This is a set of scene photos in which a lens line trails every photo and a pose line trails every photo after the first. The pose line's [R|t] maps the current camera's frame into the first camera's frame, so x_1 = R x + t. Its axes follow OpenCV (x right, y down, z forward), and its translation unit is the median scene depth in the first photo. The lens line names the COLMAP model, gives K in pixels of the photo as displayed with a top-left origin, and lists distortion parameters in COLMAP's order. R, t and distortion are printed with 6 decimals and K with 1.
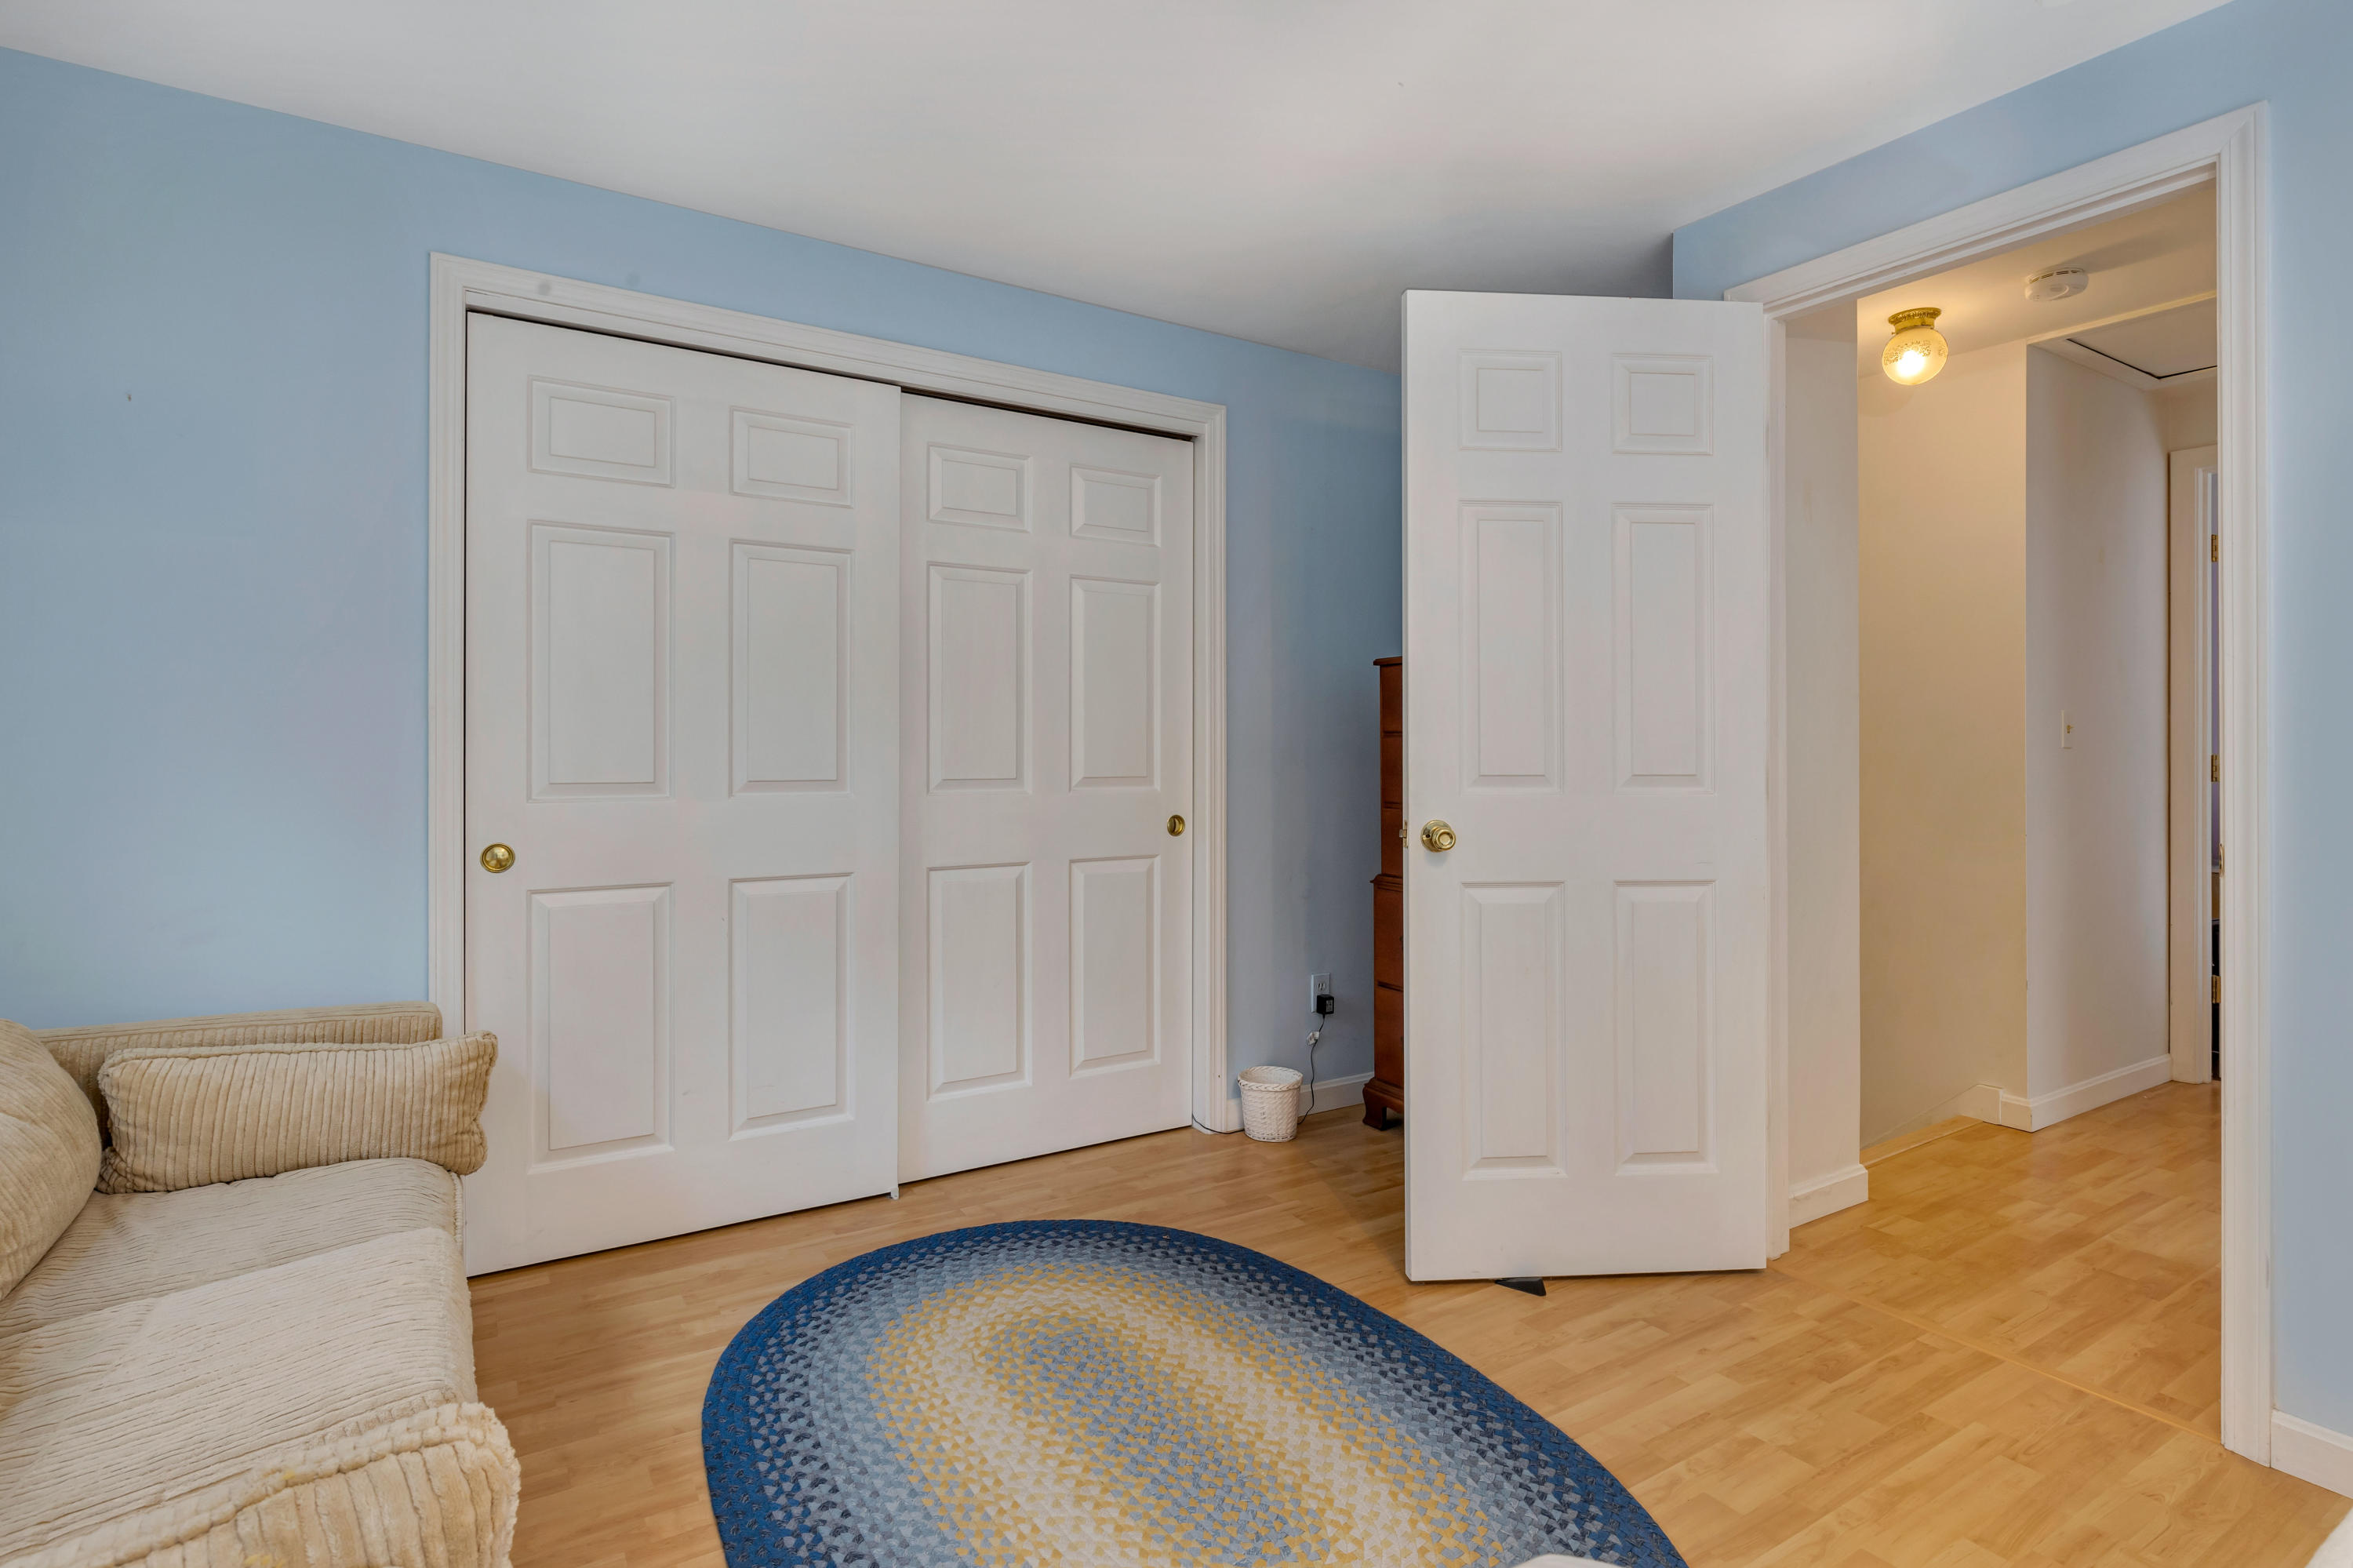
lens RADIAL K [[1177.5, 0, 1163.9], [0, 1177.5, 751.1], [0, 0, 1]] dist [-0.000158, -0.000070]
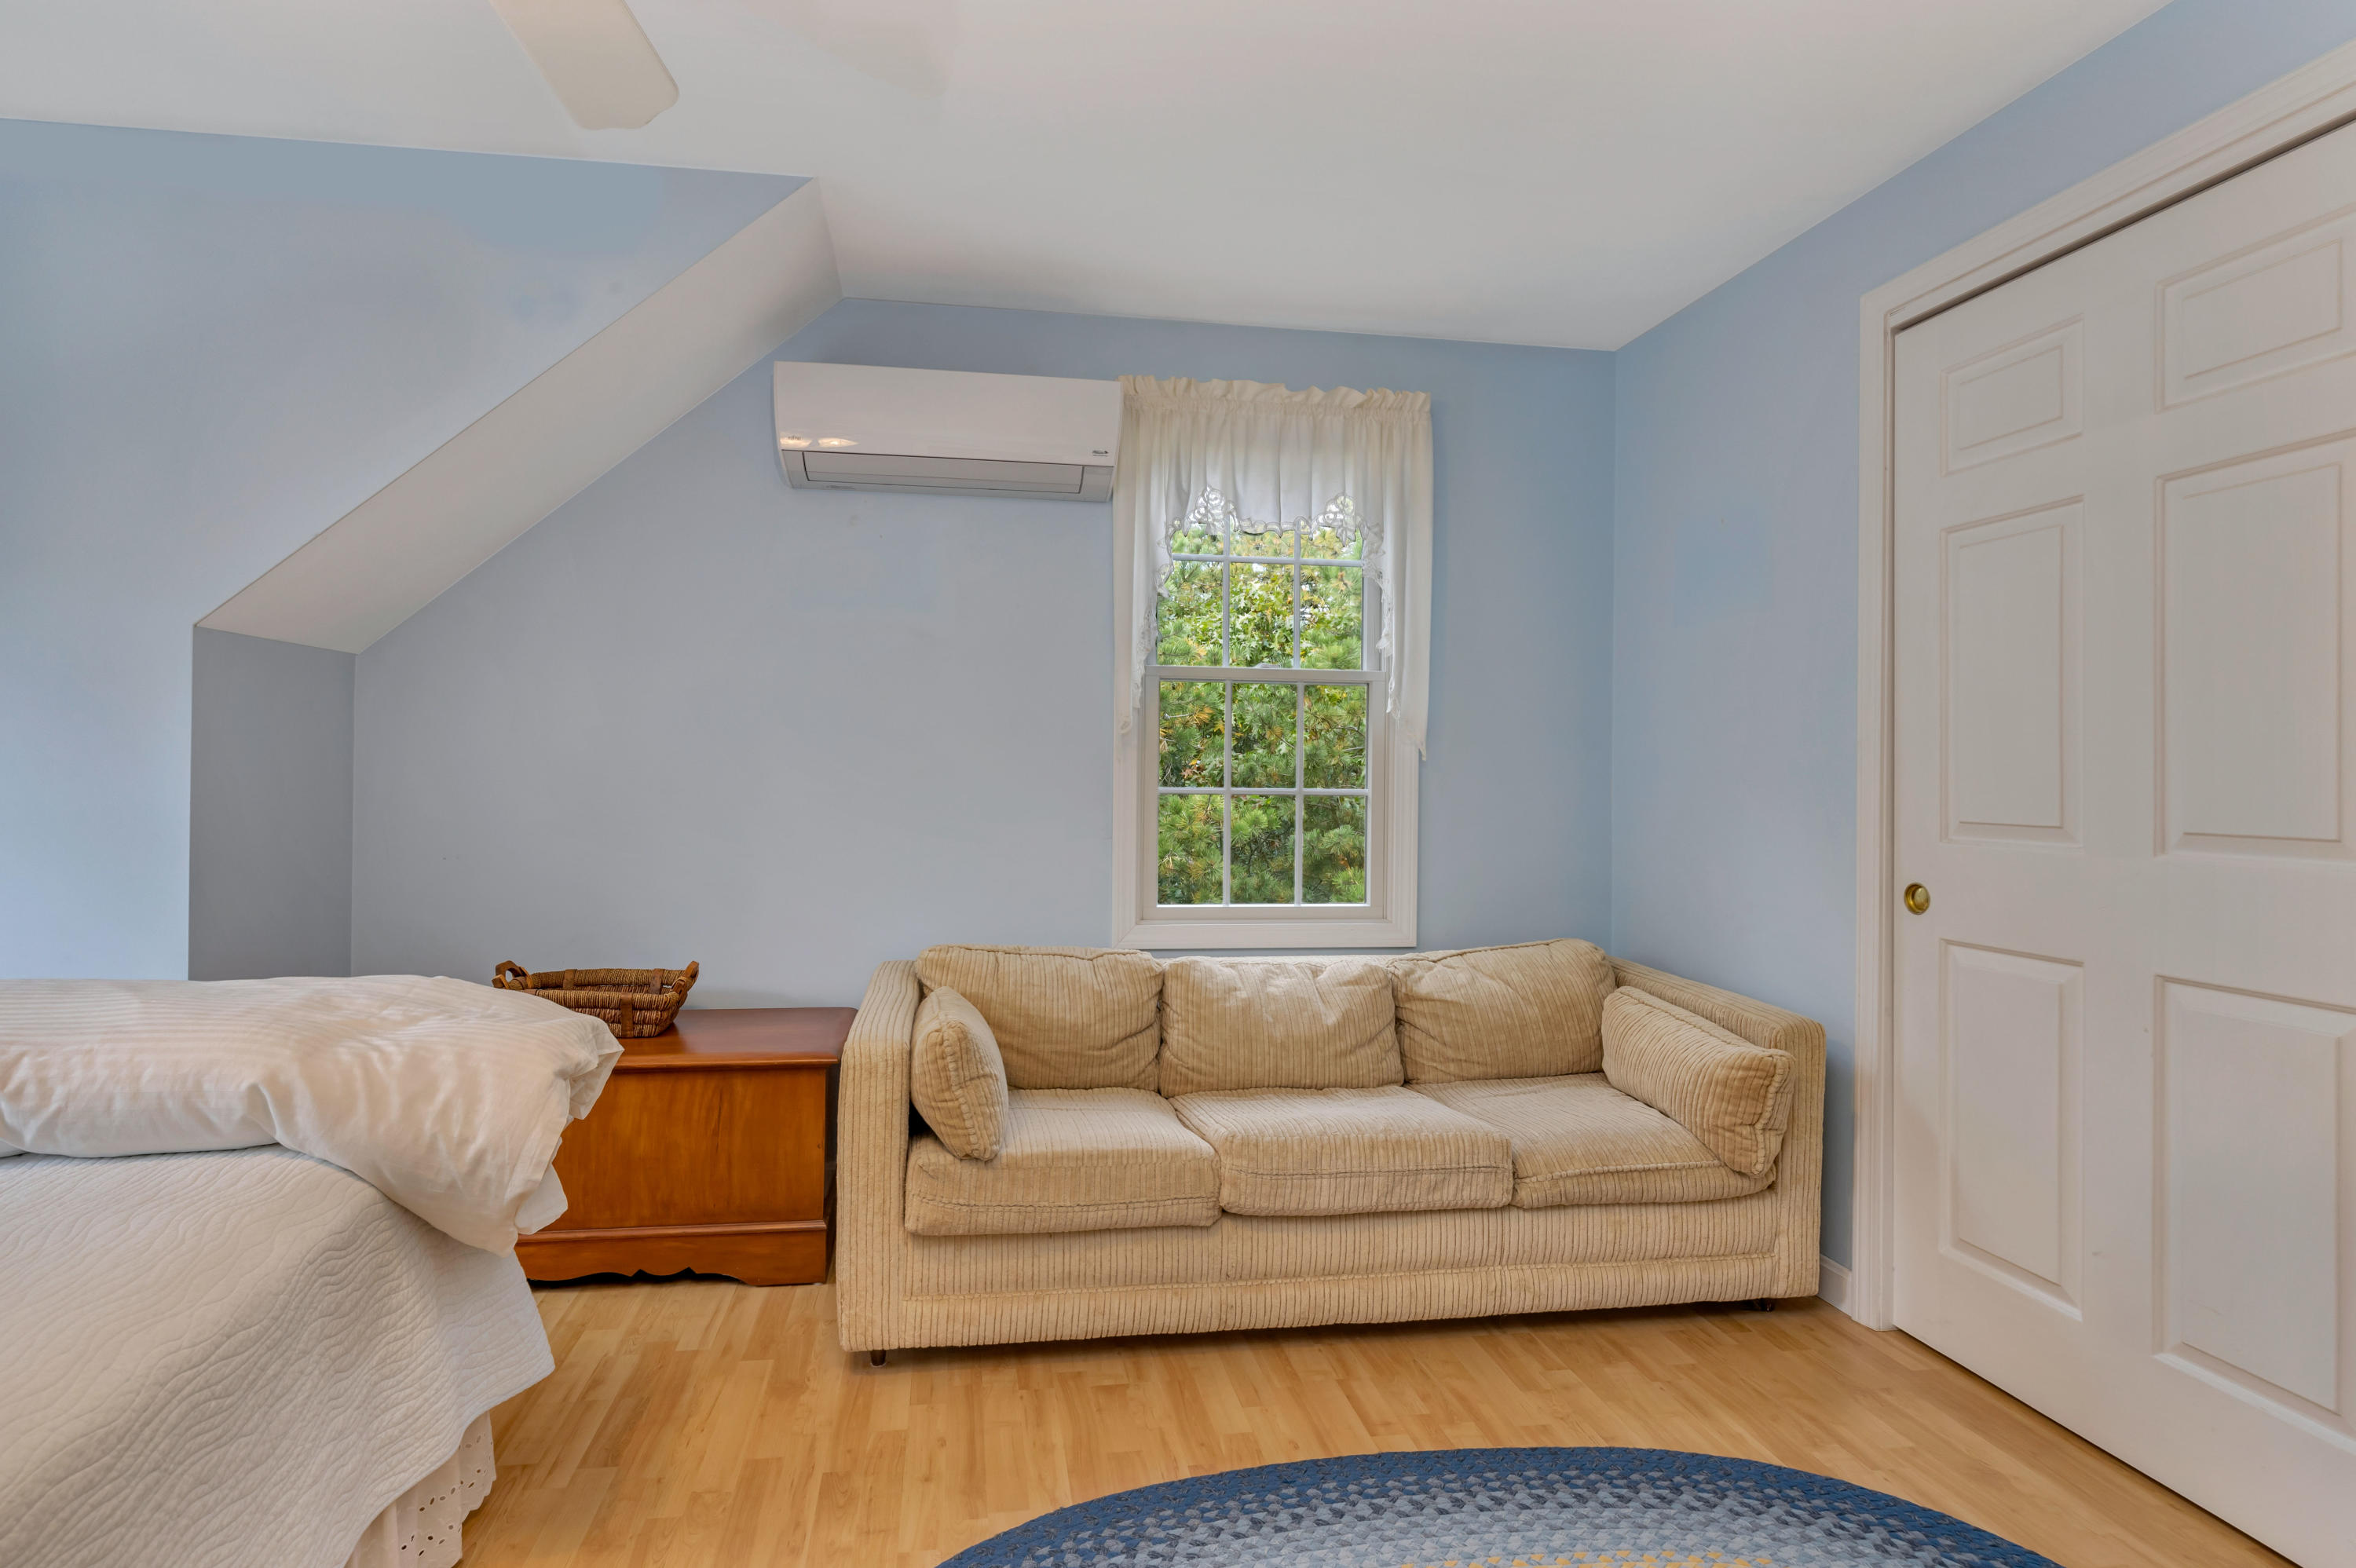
lens RADIAL K [[1272.5, 0, 1164.8], [0, 1272.5, 771.0], [0, 0, 1]] dist [0.002090, -0.001255]
pose [[-0.407779, -0.004594, -0.913069, 0.649391], [-0.008309, 0.999965, -0.001320, -0.004753], [0.913043, 0.007048, -0.407803, 0.922784]]
